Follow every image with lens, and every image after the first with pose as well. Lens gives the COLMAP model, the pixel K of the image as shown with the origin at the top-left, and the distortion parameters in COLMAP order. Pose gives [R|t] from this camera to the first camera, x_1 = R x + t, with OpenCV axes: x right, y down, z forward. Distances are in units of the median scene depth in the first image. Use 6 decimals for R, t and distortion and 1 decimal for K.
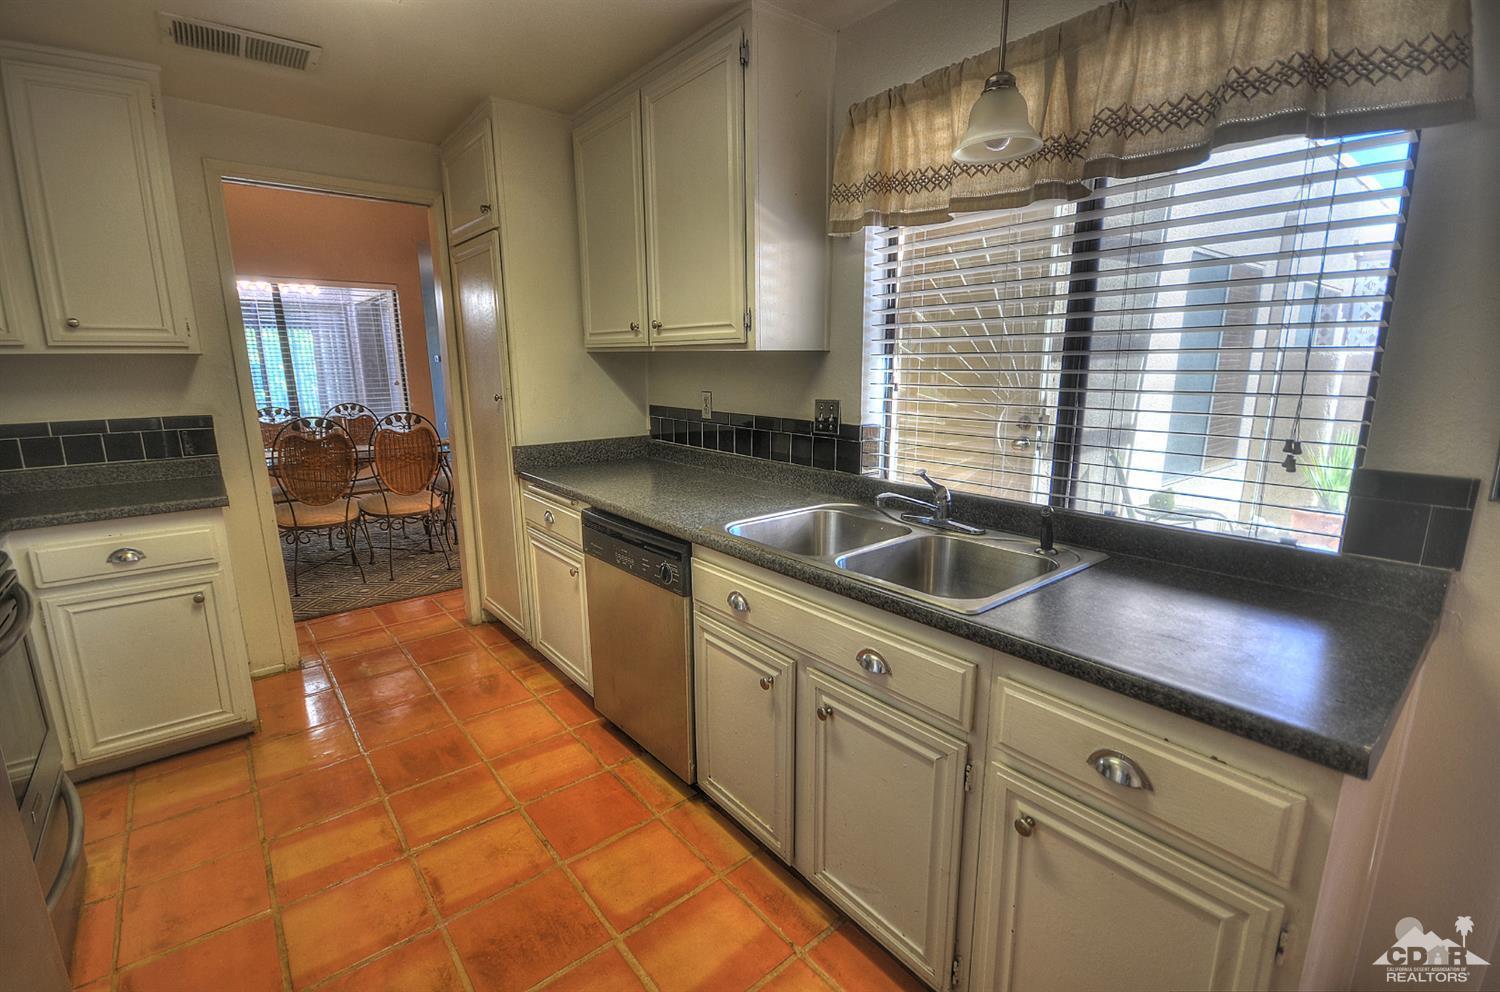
lens RADIAL K [[663.3, 0, 752.9], [0, 663.3, 496.0], [0, 0, 1]] dist [-0.001340, -0.001630]
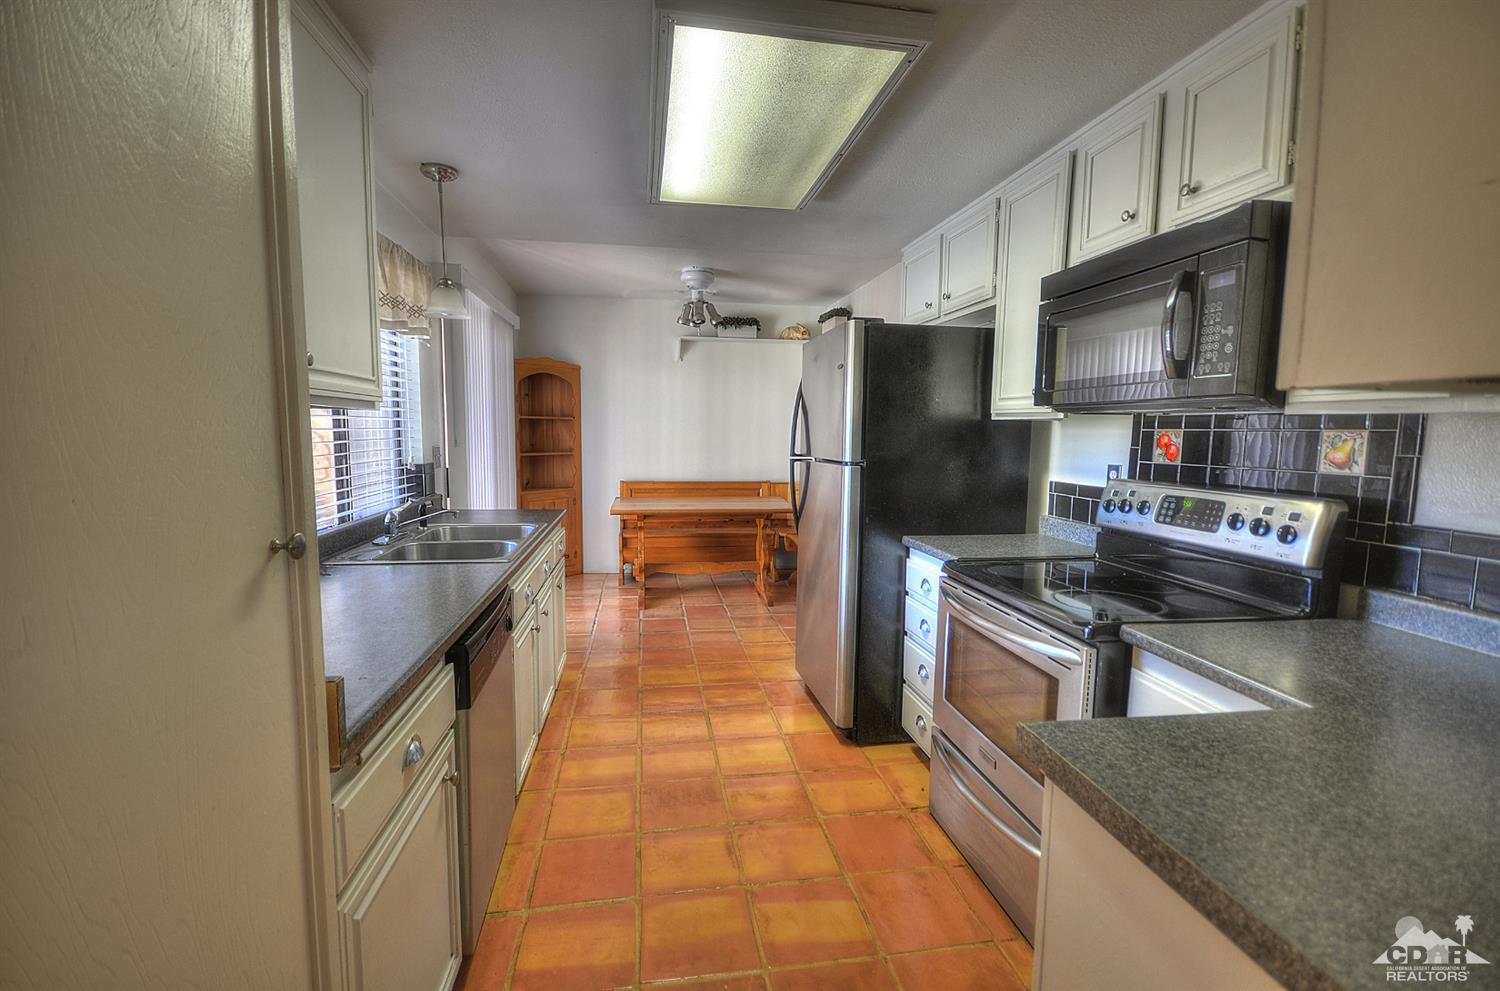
lens RADIAL K [[663.3, 0, 749.3], [0, 663.3, 506.5], [0, 0, 1]] dist [-0.001340, -0.001630]
pose [[-0.865338, -0.067629, 0.496605, -1.016651], [0.087622, 0.955180, 0.282761, -0.341191], [-0.493470, 0.288197, -0.820628, 1.705322]]
